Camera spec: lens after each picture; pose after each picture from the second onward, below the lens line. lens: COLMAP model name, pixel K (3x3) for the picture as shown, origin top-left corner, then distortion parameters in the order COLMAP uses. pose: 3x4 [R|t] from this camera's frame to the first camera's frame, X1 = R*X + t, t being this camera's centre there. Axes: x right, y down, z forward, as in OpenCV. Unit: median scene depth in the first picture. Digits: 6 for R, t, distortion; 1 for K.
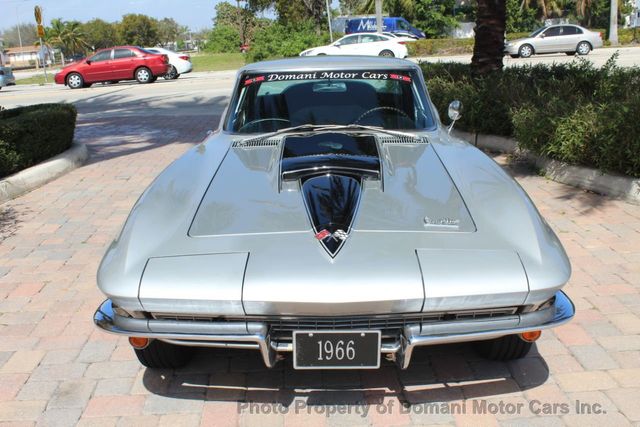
lens RADIAL K [[677.7, 0, 320.0], [0, 677.7, 213.5], [0, 0, 1]] dist [-0.141278, 0.241555]
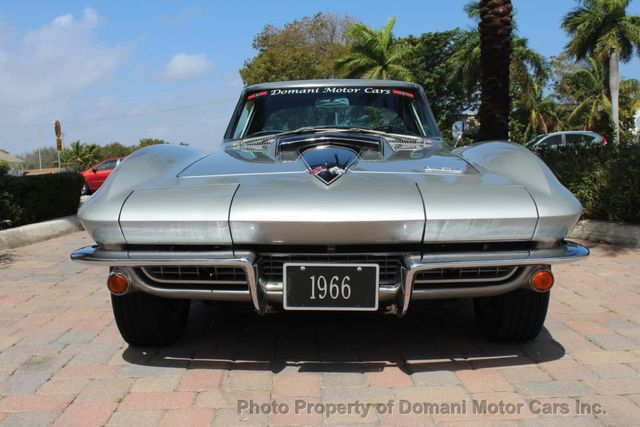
lens RADIAL K [[677.7, 0, 320.0], [0, 677.7, 213.5], [0, 0, 1]] dist [-0.141278, 0.241555]
pose [[0.999824, 0.012640, -0.013845, 0.019588], [-0.014861, 0.984591, -0.174242, 0.240534], [0.011429, 0.174417, 0.984606, 0.070160]]
